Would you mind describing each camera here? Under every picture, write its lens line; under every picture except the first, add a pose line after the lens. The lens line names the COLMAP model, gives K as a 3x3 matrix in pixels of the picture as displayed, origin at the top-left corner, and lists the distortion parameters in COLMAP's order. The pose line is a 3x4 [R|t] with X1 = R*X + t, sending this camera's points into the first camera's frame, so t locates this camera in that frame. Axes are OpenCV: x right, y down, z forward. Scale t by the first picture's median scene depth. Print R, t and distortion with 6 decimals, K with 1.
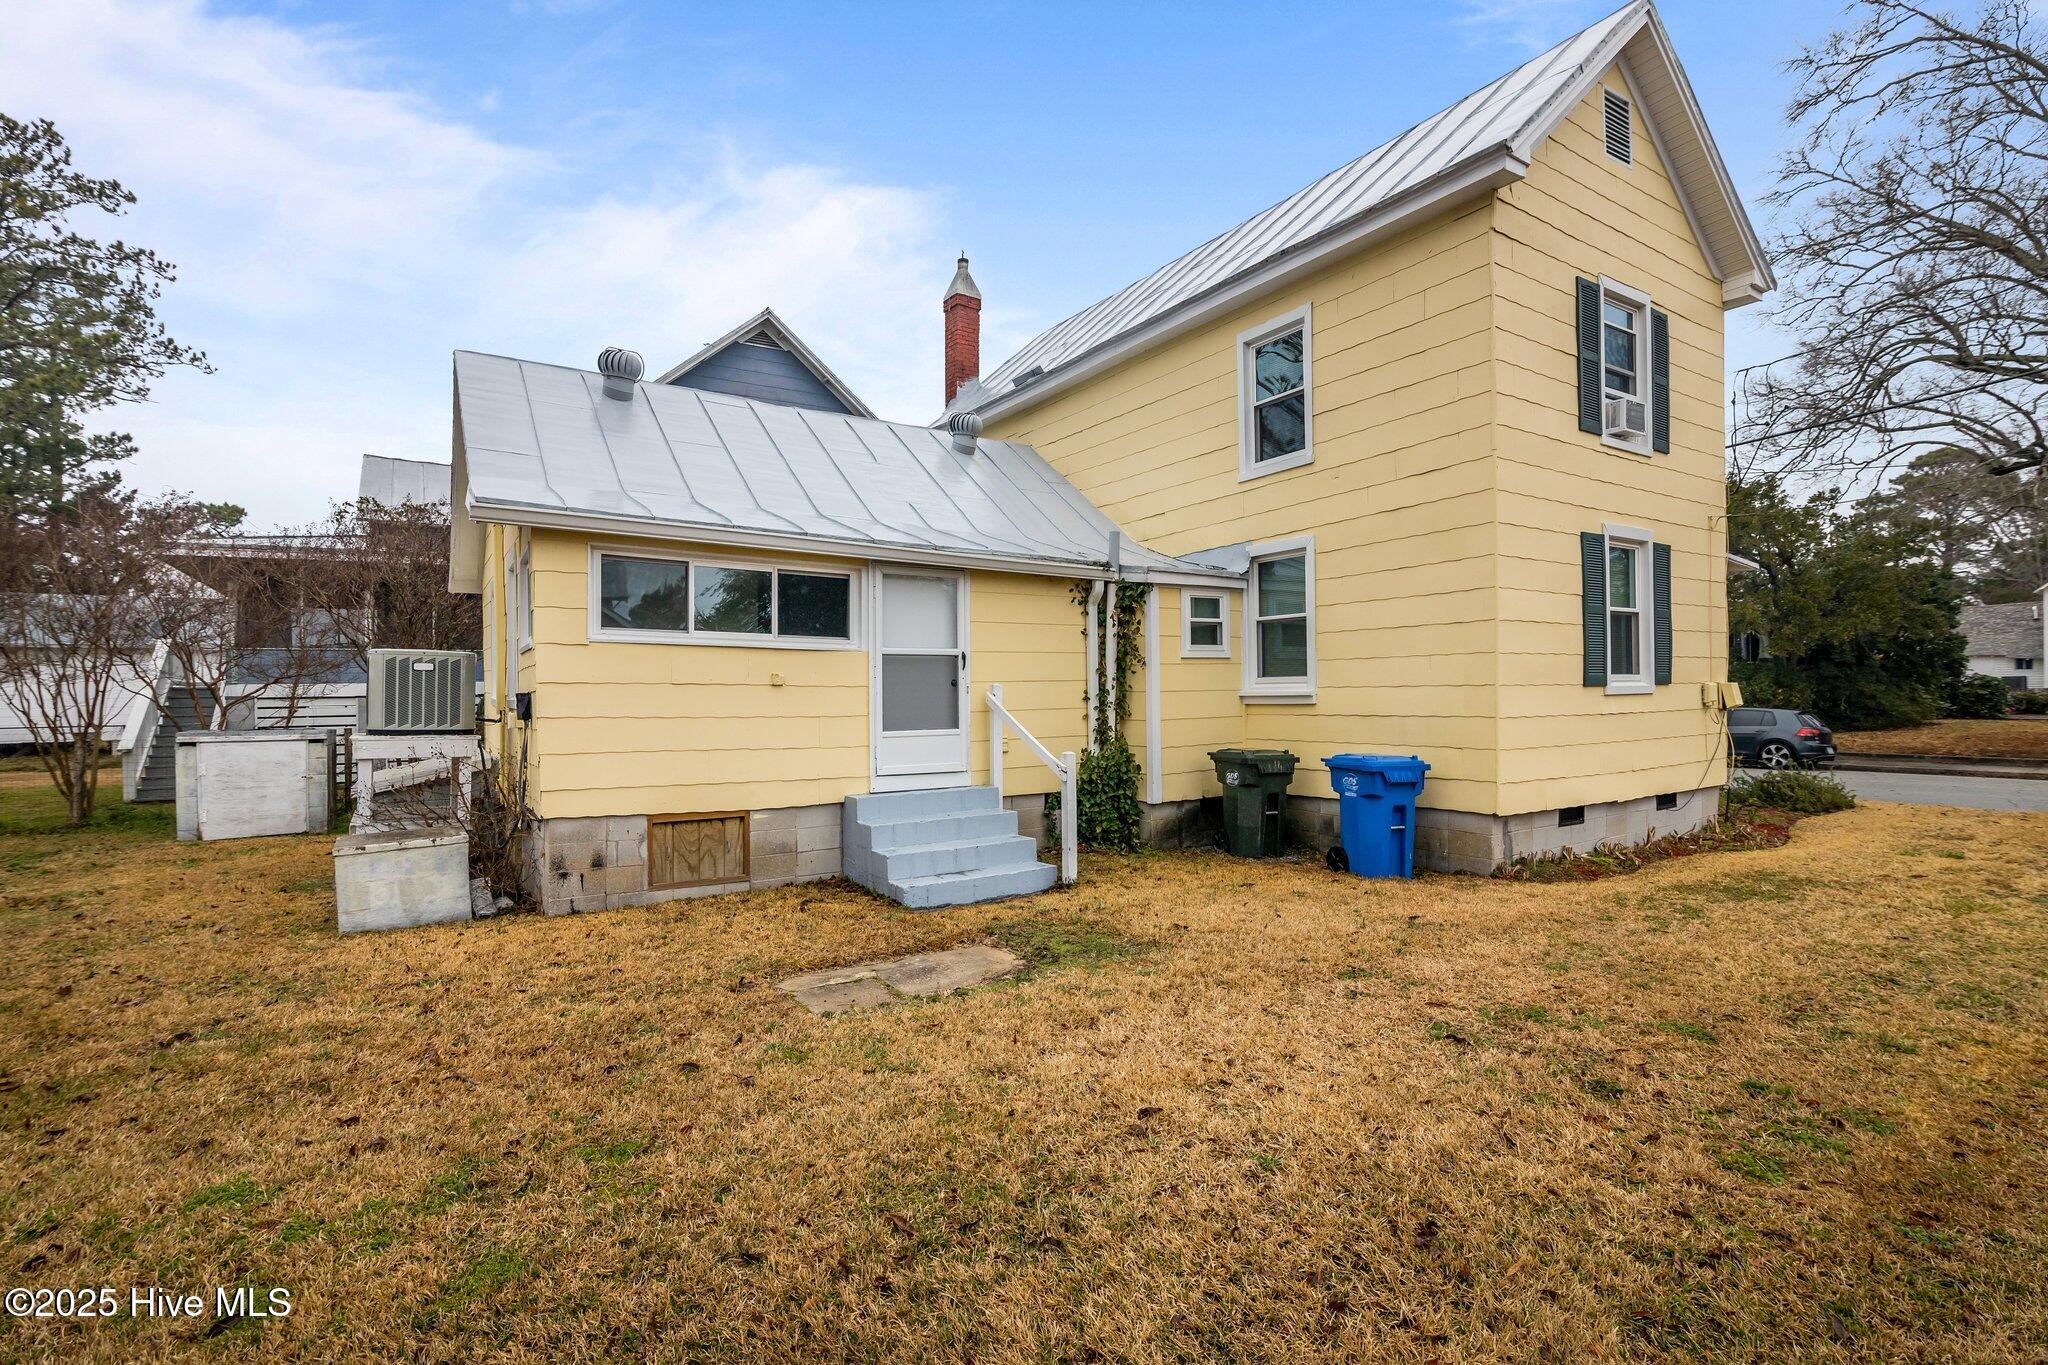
lens RADIAL K [[931.8, 0, 1030.9], [0, 931.8, 686.3], [0, 0, 1]] dist [-0.028616, -0.001064]
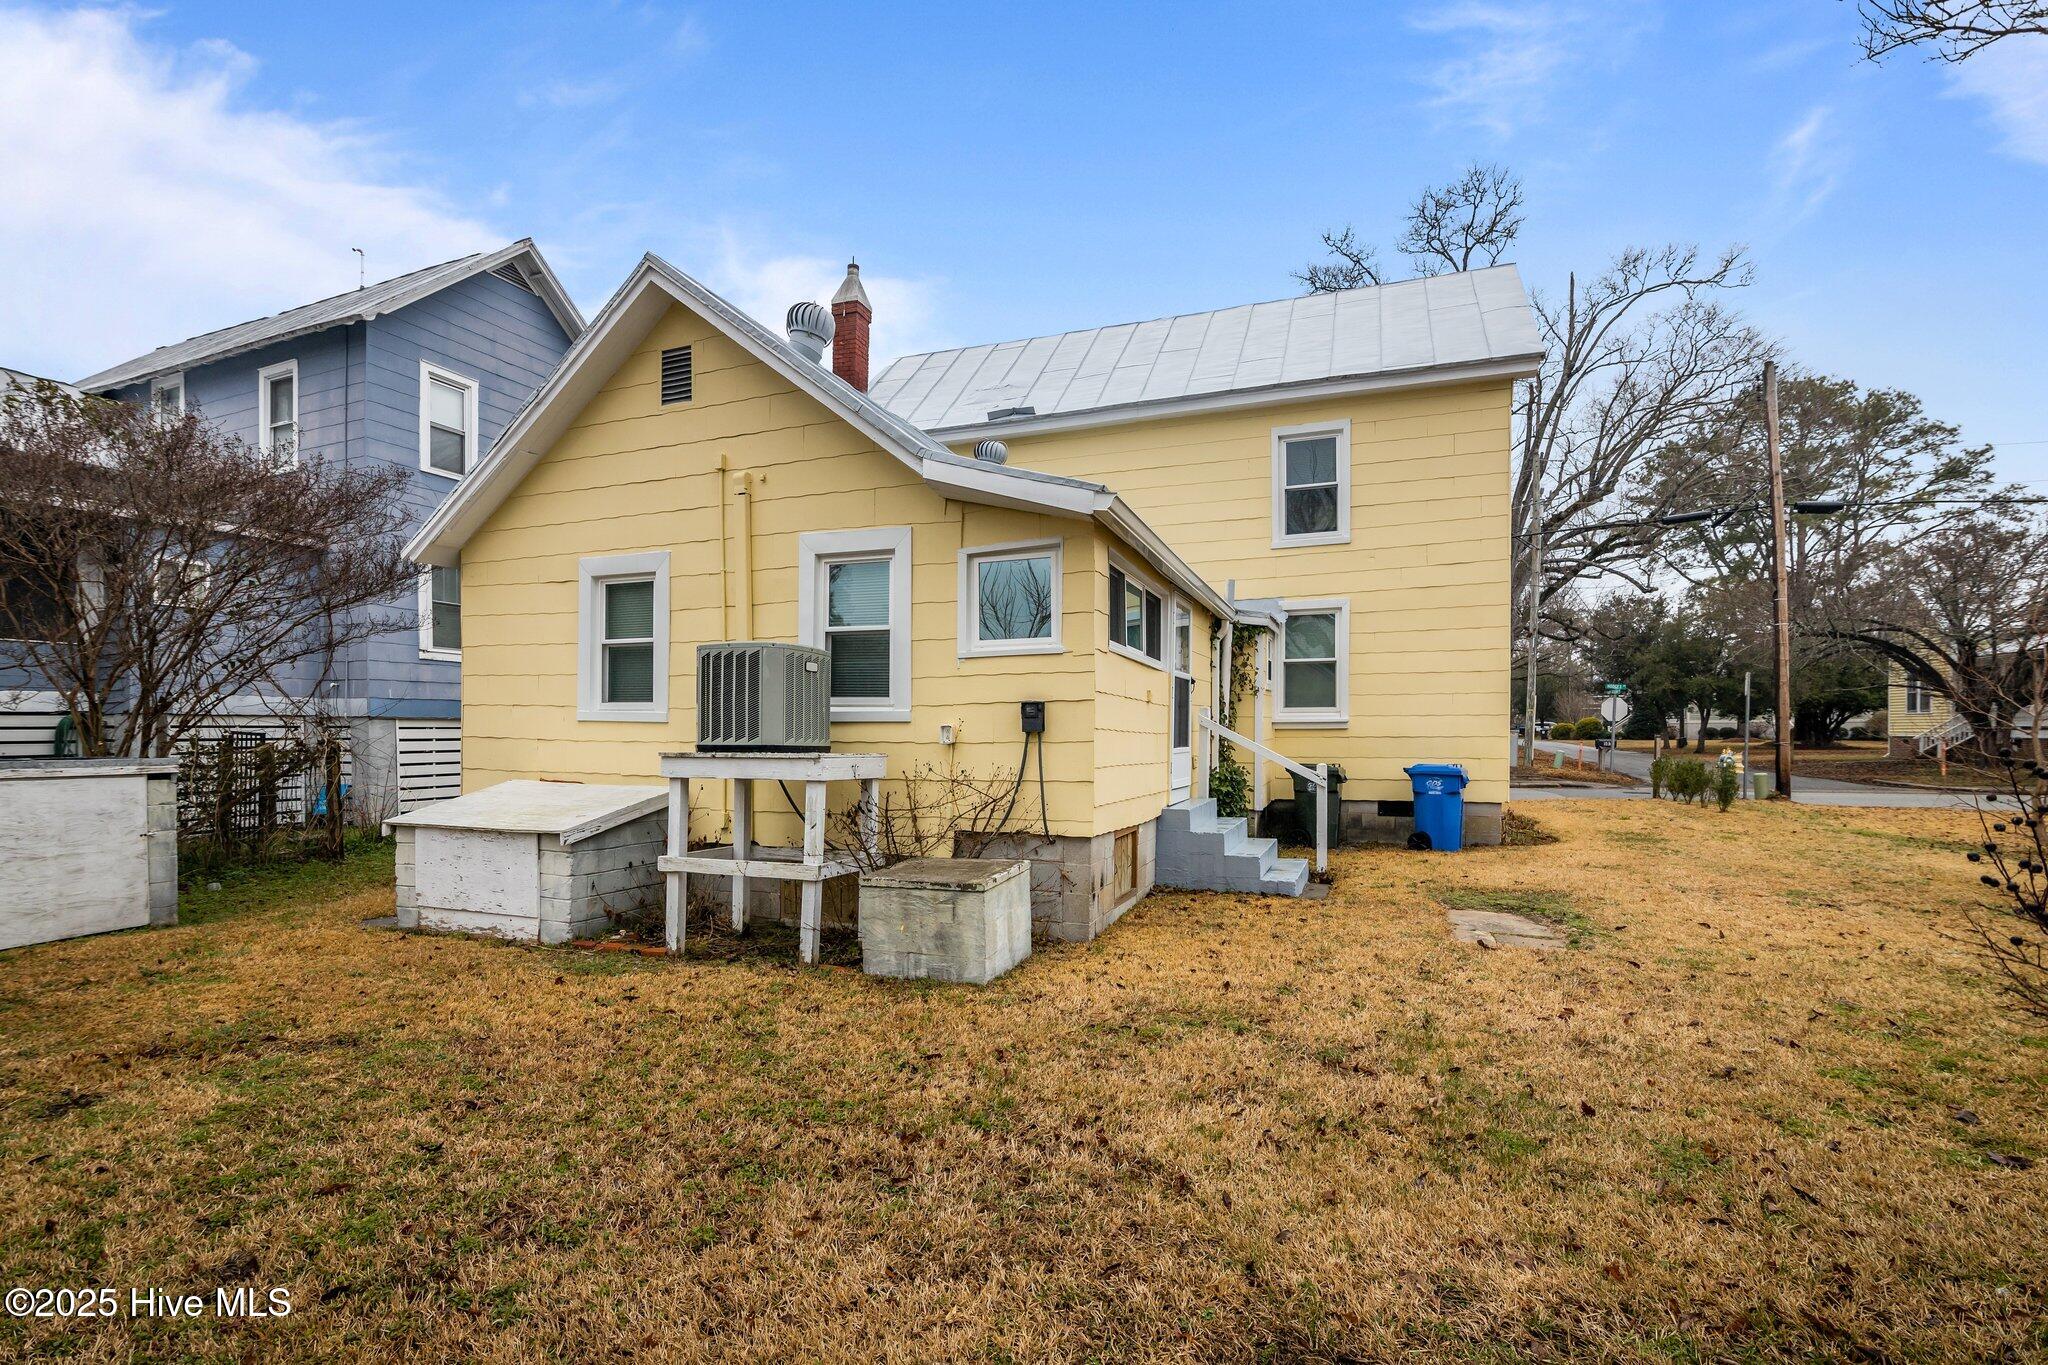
lens RADIAL K [[931.8, 0, 1007.7], [0, 931.8, 736.6], [0, 0, 1]] dist [-0.028616, -0.001064]
pose [[0.815902, 0.005410, 0.578166, -0.799440], [-0.012614, 0.999885, 0.008446, 0.024556], [-0.578053, -0.014184, 0.815876, 0.201422]]
